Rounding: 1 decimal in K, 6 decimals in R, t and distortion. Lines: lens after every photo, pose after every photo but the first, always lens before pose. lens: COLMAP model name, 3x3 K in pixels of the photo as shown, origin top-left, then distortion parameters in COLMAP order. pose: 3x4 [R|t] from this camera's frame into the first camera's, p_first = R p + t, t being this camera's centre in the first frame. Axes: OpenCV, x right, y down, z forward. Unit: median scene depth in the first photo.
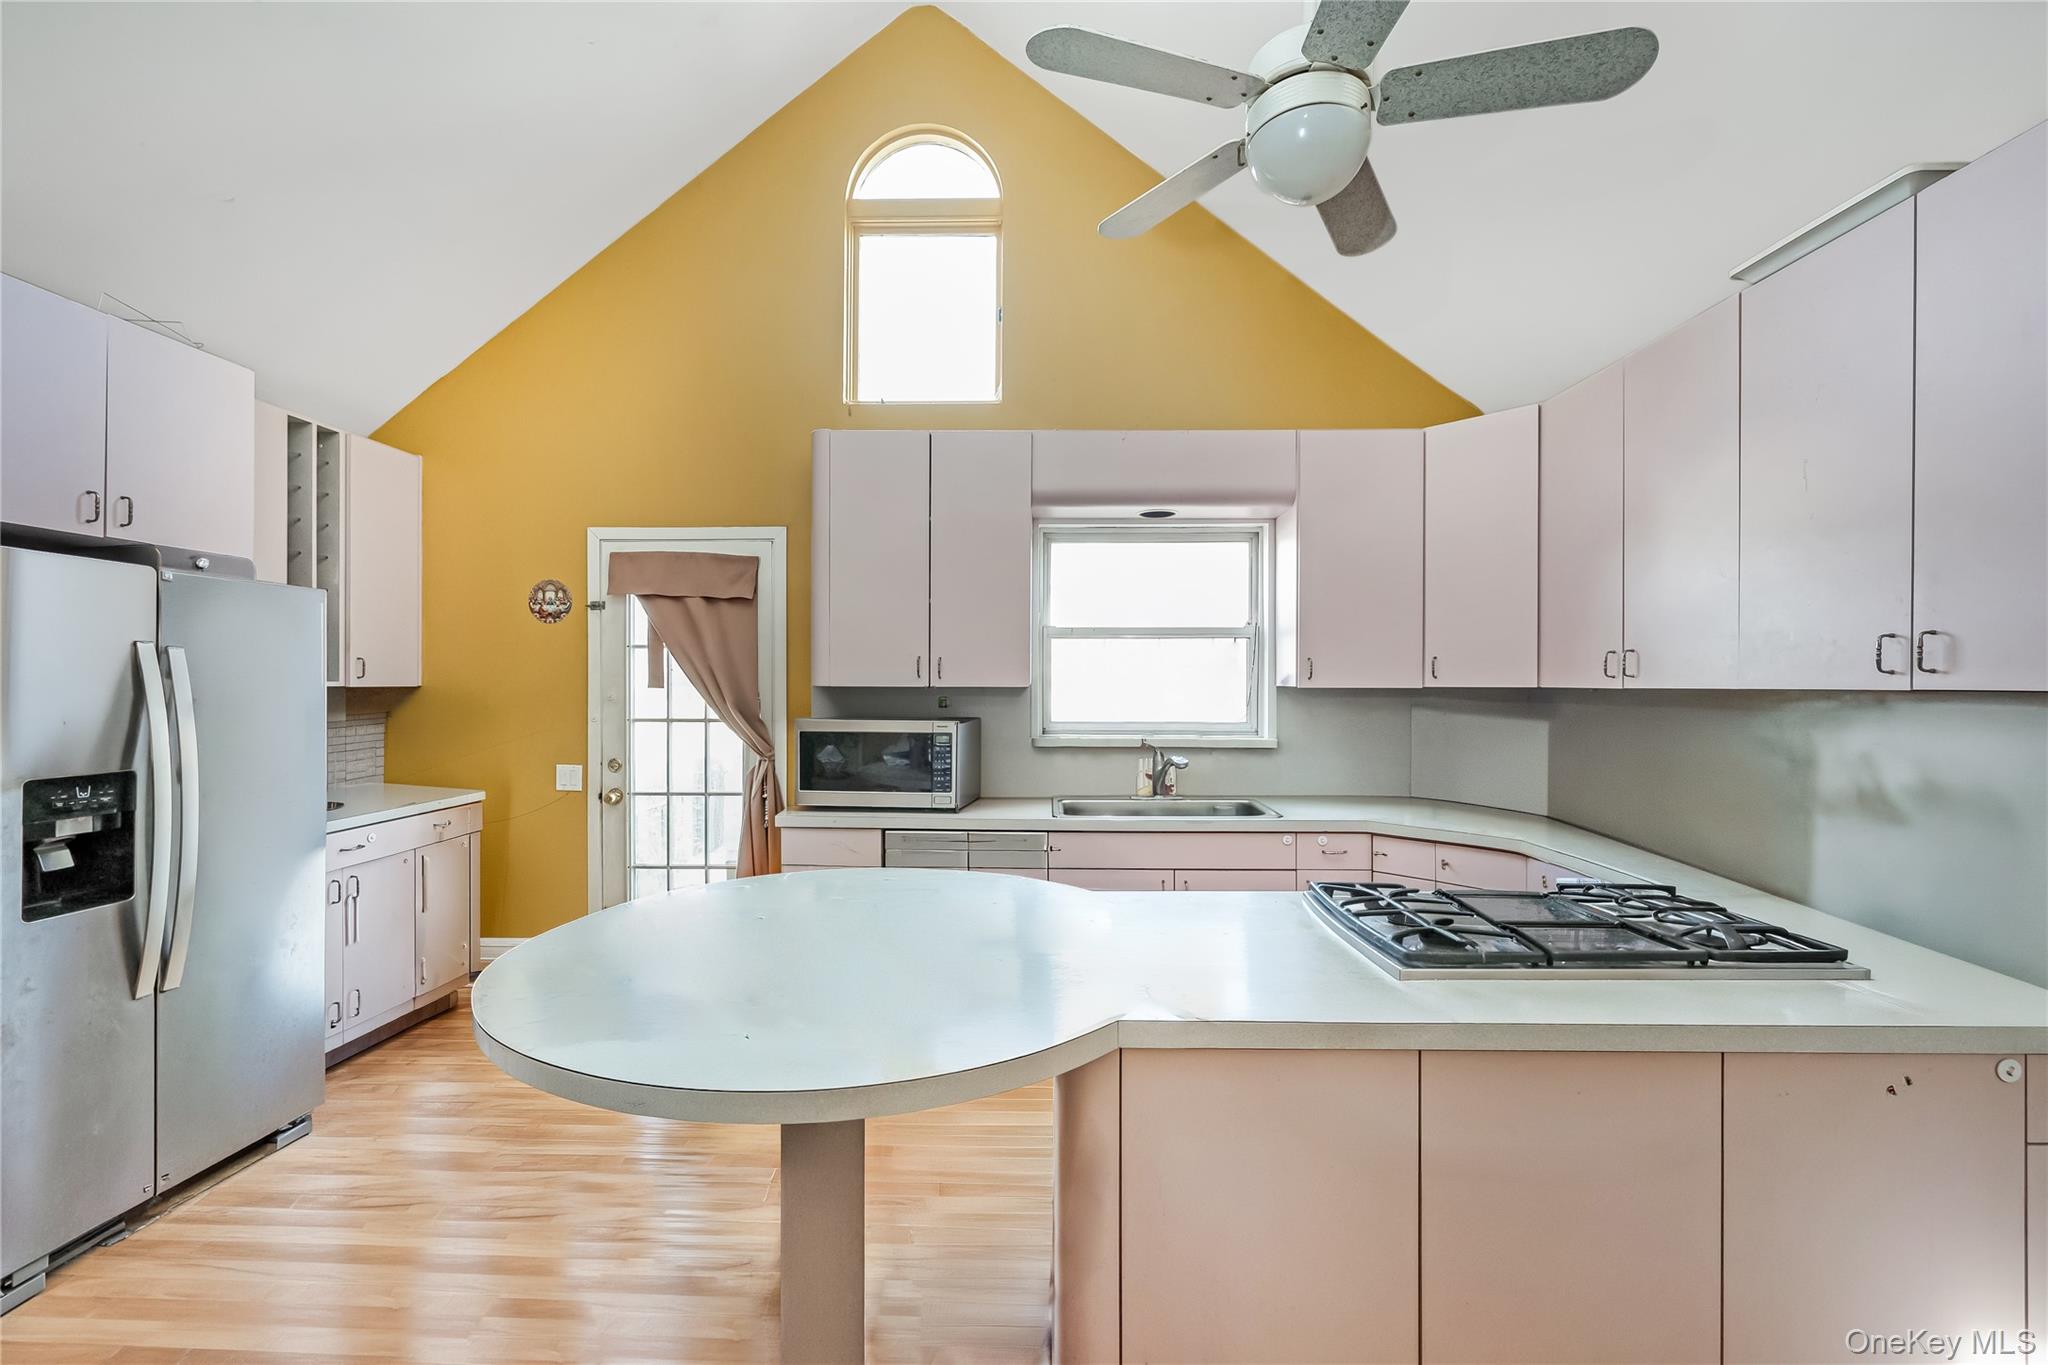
lens RADIAL K [[826.0, 0, 1039.7], [0, 826.0, 685.1], [0, 0, 1]] dist [-0.014104, 0.000051]
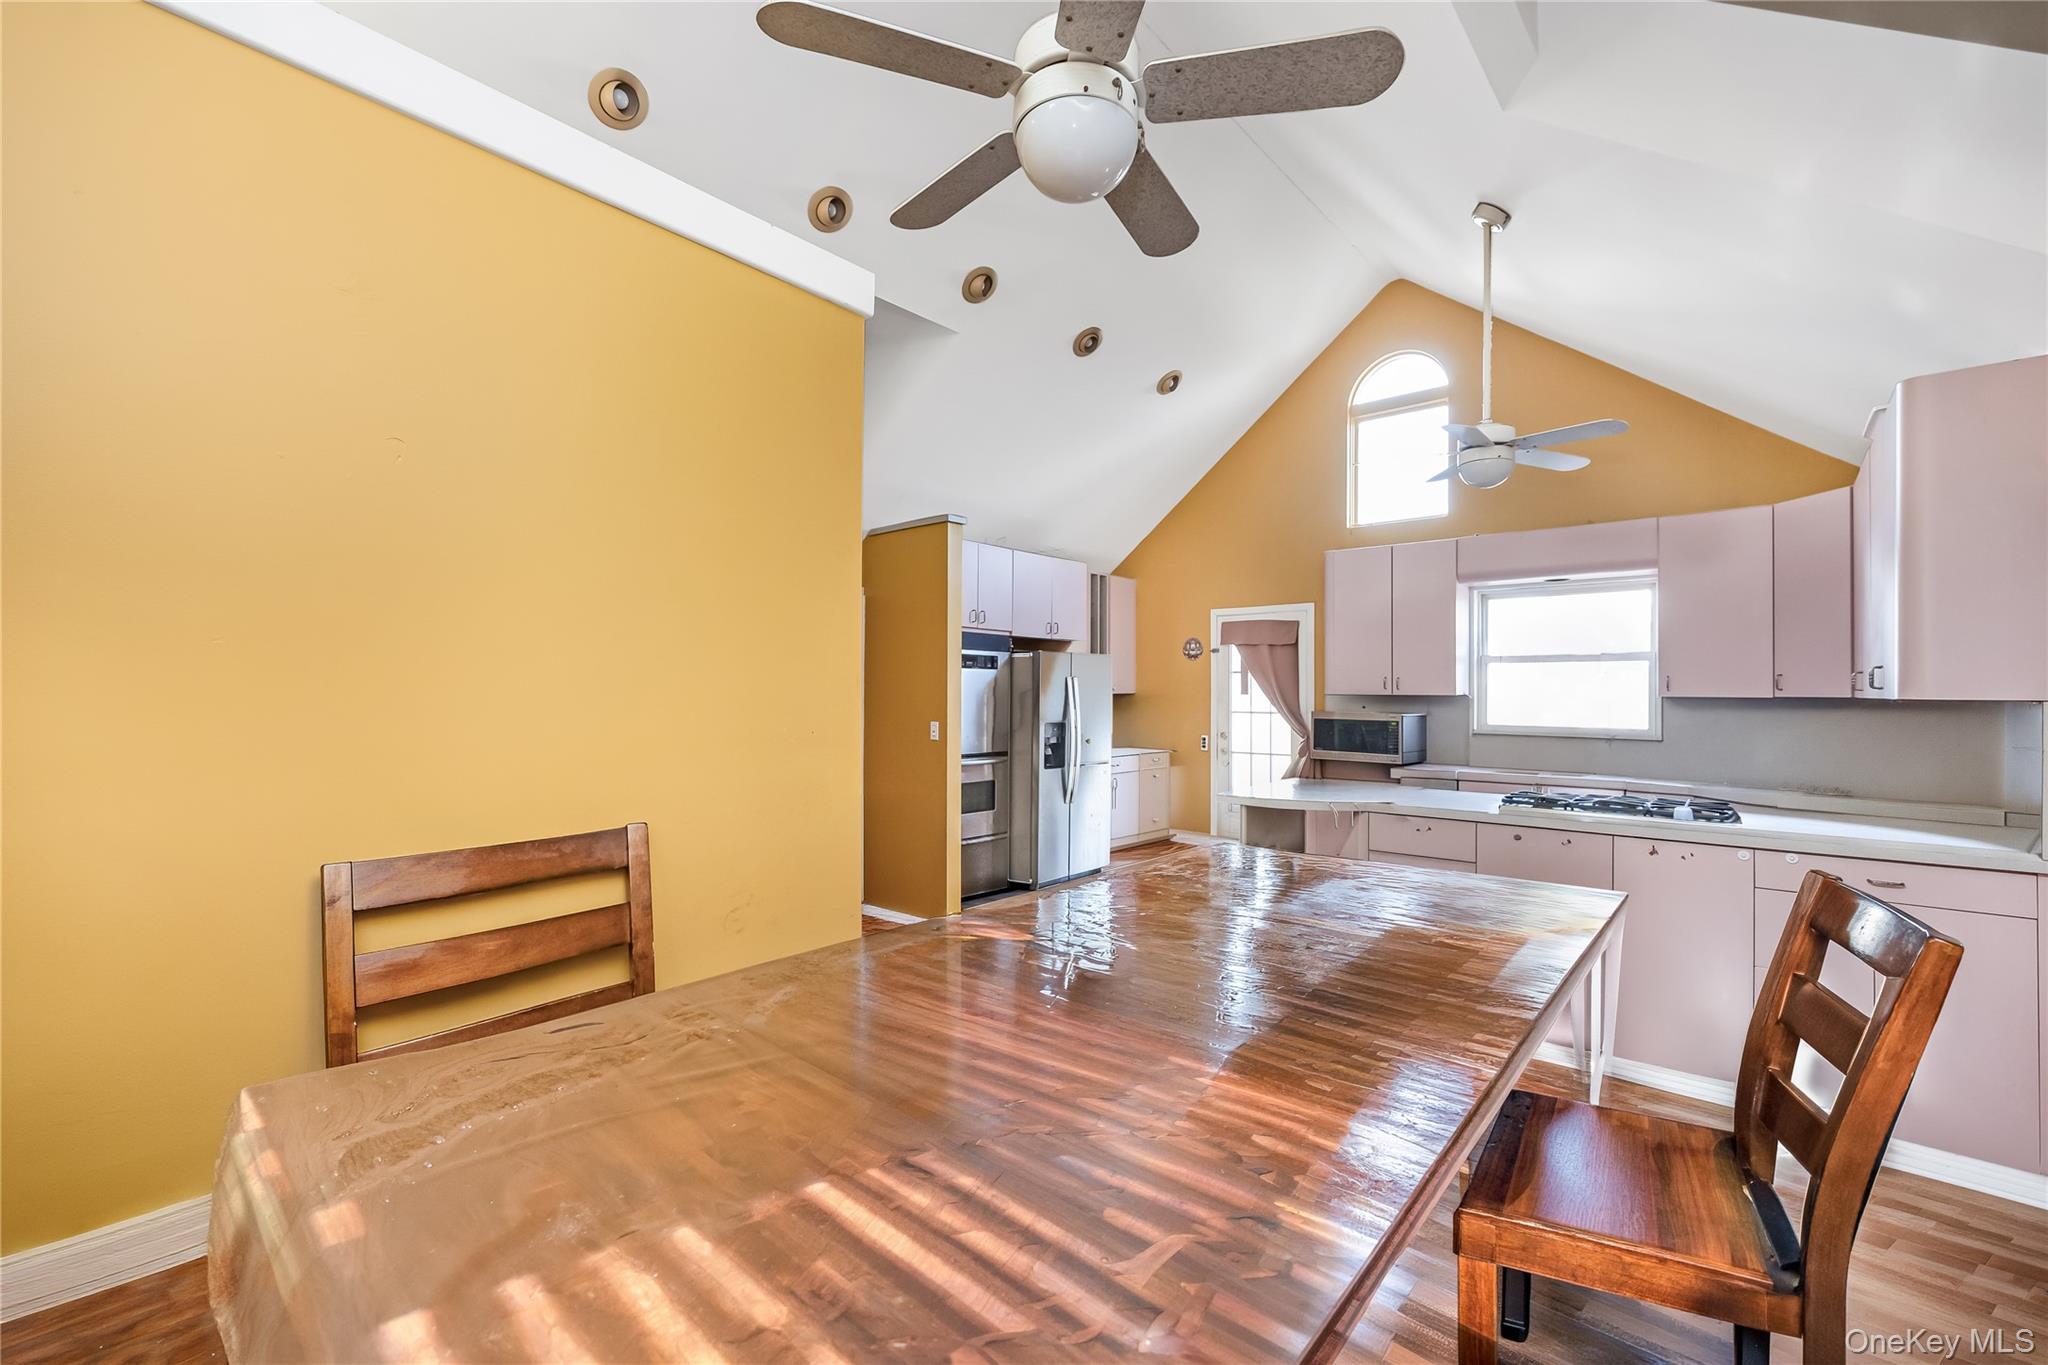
lens RADIAL K [[826.0, 0, 1039.7], [0, 826.0, 685.1], [0, 0, 1]] dist [-0.014104, 0.000051]
pose [[0.767275, -0.000889, -0.641318, 0.365962], [-0.005822, 0.999948, -0.008352, 0.000060], [0.641292, 0.010143, 0.767230, -0.707960]]
